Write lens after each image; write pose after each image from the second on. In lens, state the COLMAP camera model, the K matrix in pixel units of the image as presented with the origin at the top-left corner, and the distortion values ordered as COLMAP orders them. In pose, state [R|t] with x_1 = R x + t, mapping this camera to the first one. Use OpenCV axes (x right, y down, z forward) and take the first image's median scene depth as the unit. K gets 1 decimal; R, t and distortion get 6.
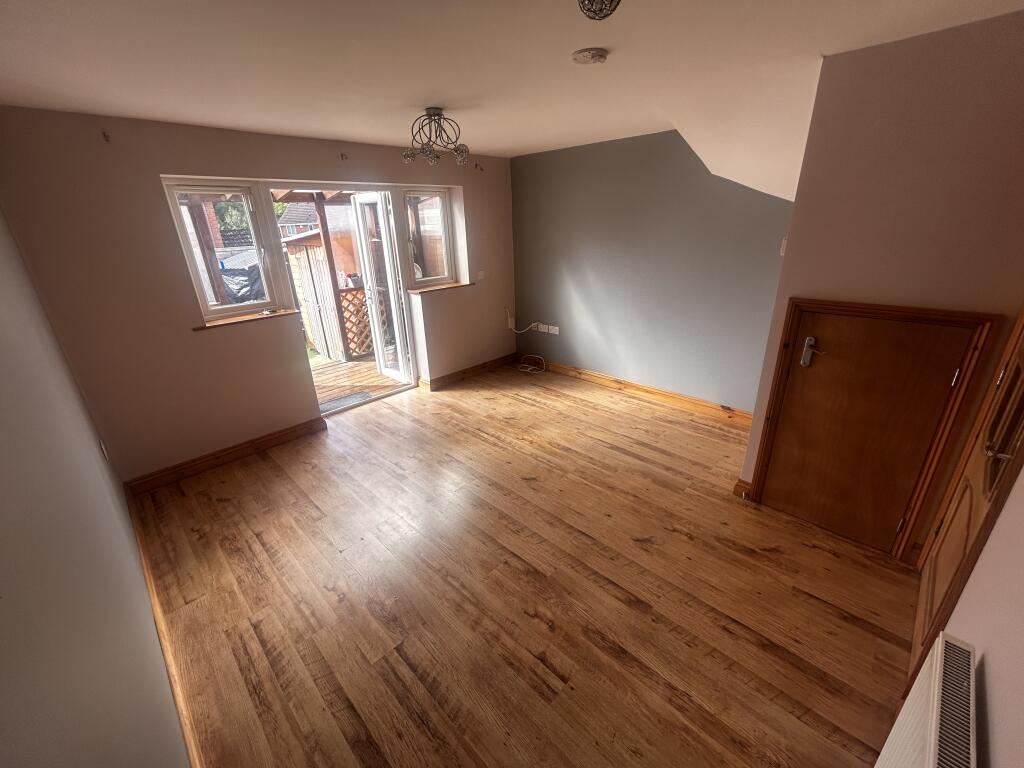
lens RADIAL K [[417.7, 0, 512.0], [0, 417.7, 382.8], [0, 0, 1]] dist [0.001292, -0.000126]
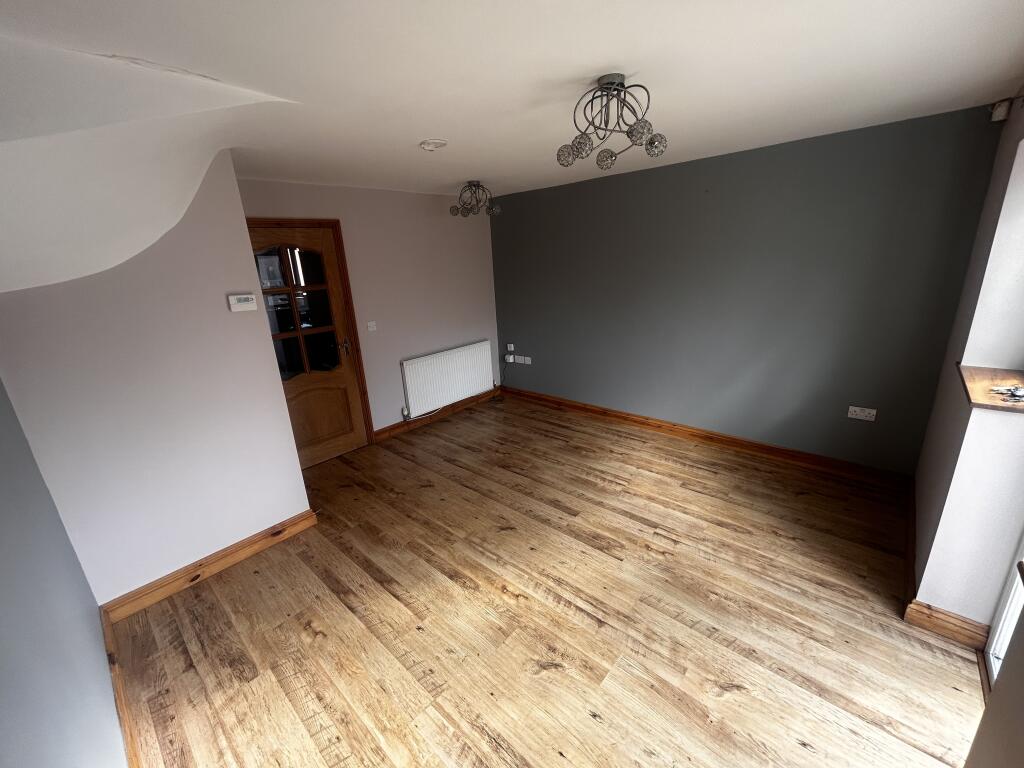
lens RADIAL K [[417.7, 0, 513.1], [0, 417.7, 383.7], [0, 0, 1]] dist [0.001292, -0.000126]
pose [[-0.995180, 0.095813, -0.020900, 0.017181], [0.062314, 0.782403, 0.619647, -0.575651], [0.075722, 0.615357, -0.784603, 1.480838]]
